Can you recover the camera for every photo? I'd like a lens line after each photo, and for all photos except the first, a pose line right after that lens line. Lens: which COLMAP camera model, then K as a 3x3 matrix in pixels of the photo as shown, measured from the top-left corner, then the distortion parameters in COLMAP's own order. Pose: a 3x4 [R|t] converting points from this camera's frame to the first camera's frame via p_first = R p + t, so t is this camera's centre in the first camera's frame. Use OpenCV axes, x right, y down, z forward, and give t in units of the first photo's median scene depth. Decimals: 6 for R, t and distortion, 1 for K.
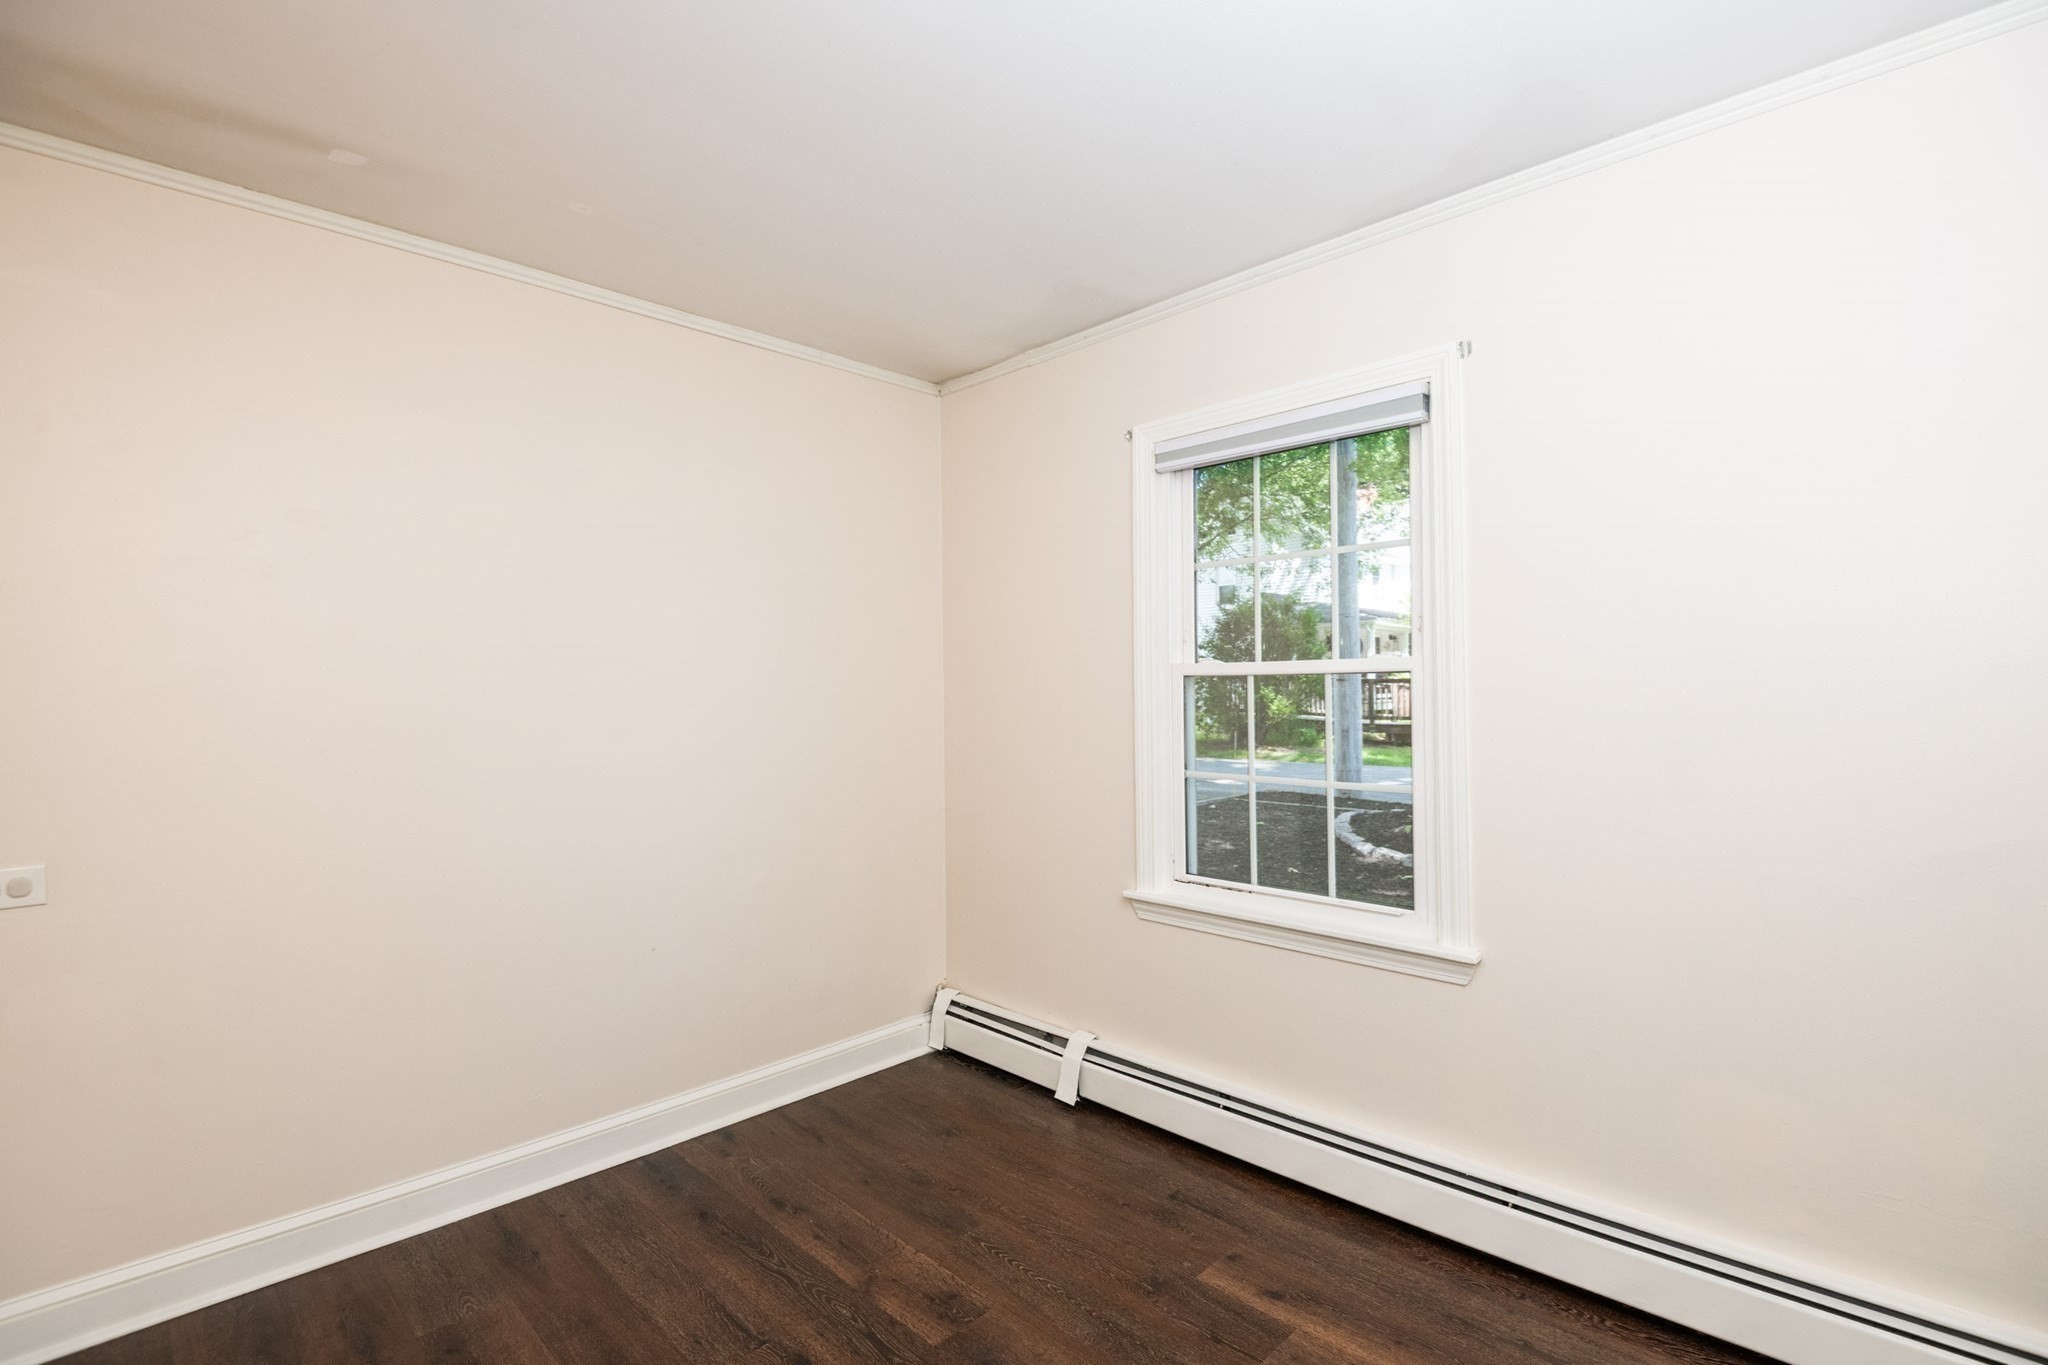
lens RADIAL K [[946.6, 0, 1032.6], [0, 946.6, 678.0], [0, 0, 1]] dist [0.002955, -0.011405]
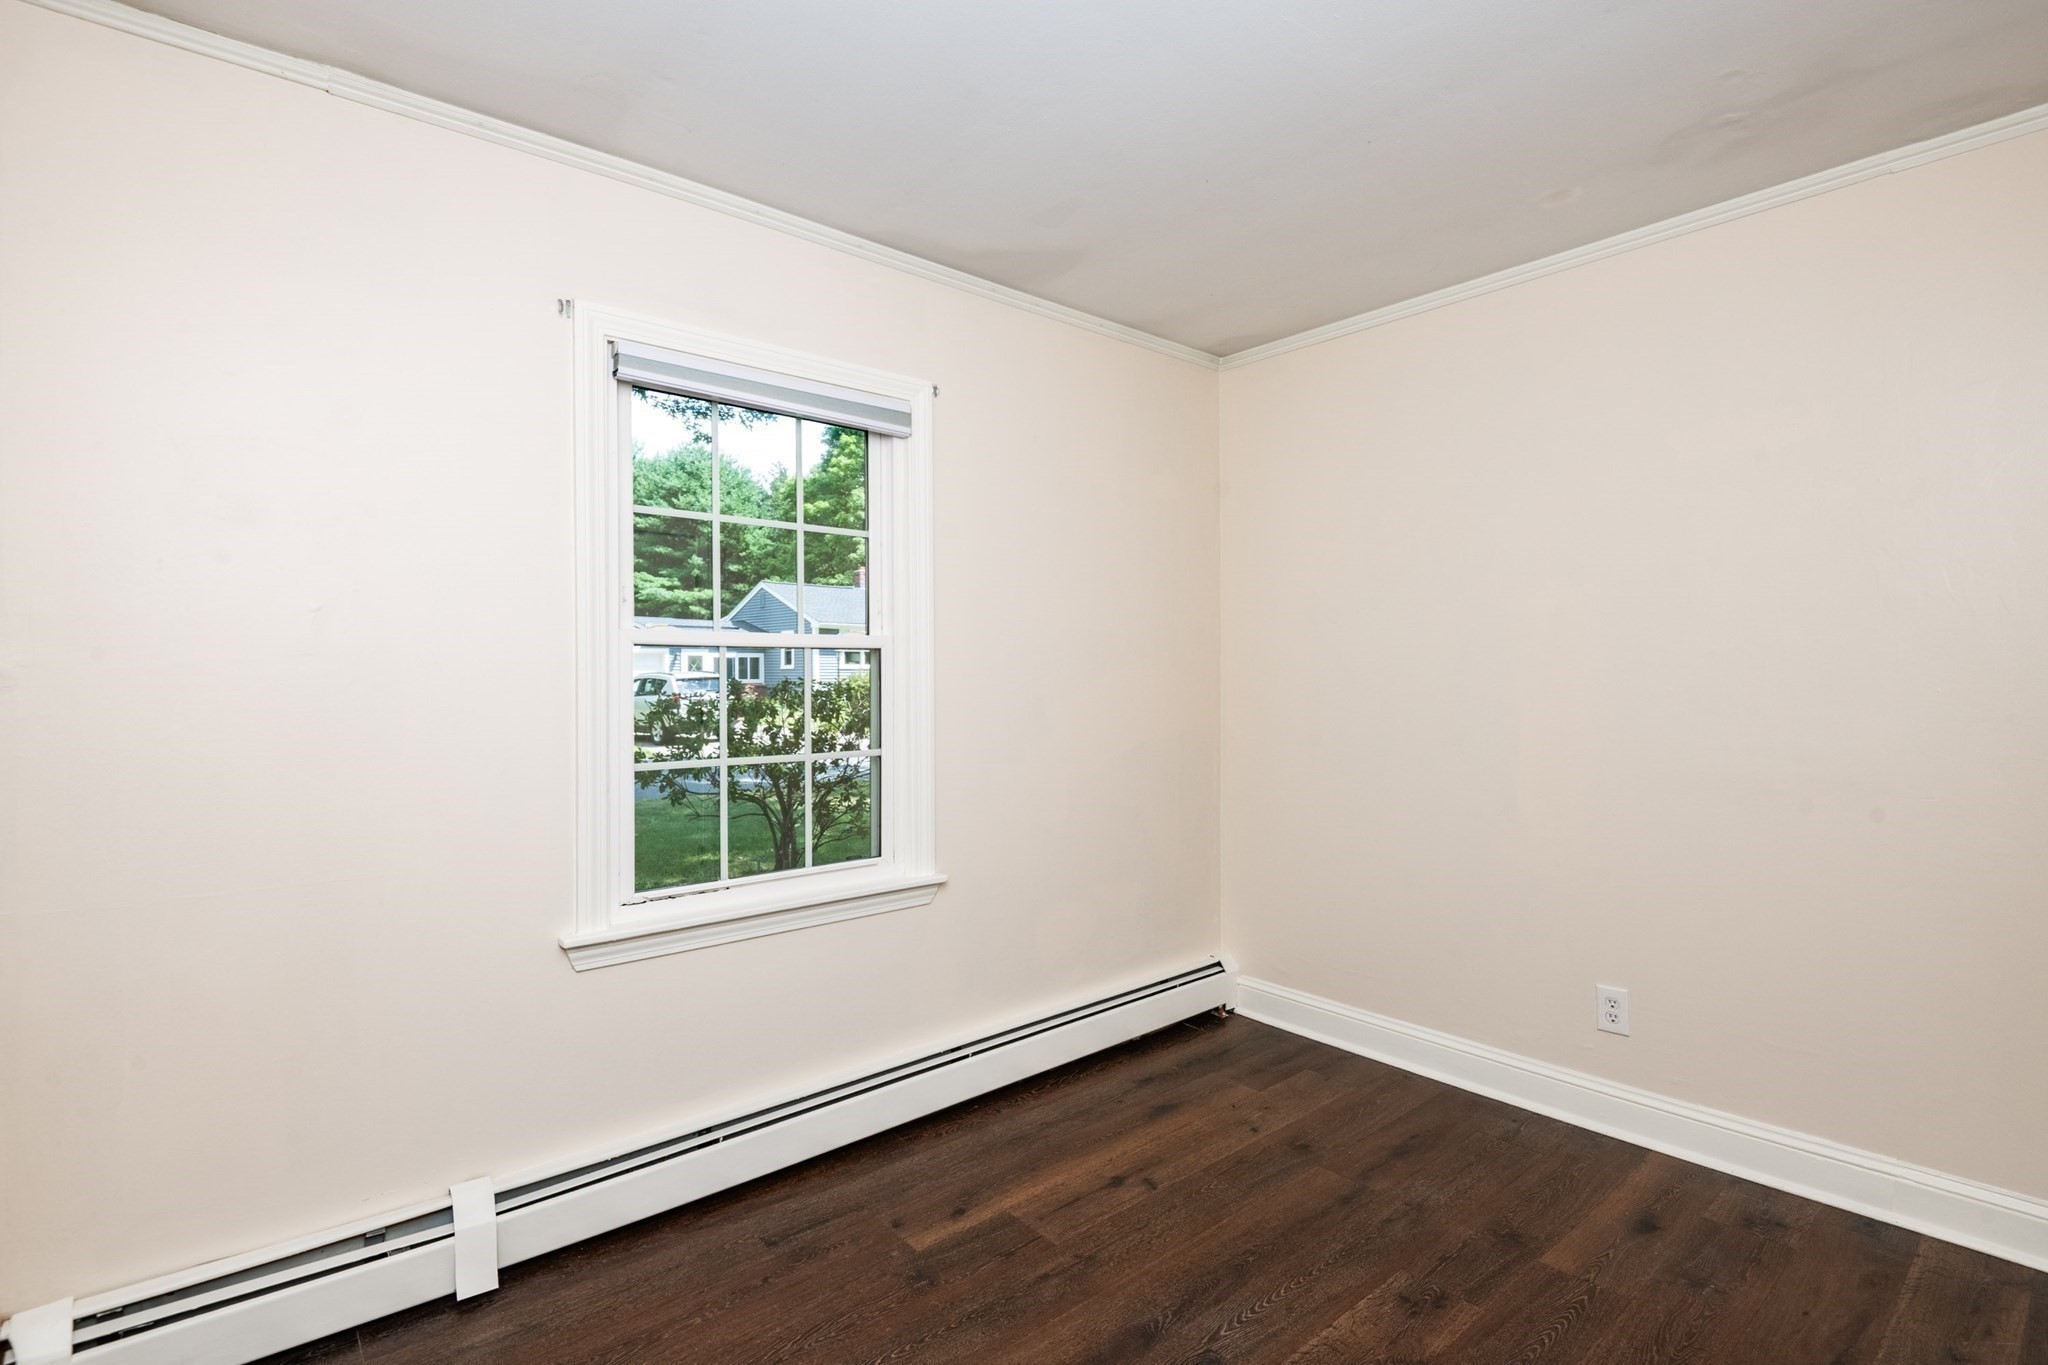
lens RADIAL K [[1000.5, 0, 1024.0], [0, 1000.5, 682.5], [0, 0, 1]] dist [0.001583, 0.000395]
pose [[0.086234, -0.012900, 0.996191, -0.778798], [-0.013325, 0.999812, 0.014100, 0.017262], [-0.996186, -0.014490, 0.086046, 0.731075]]
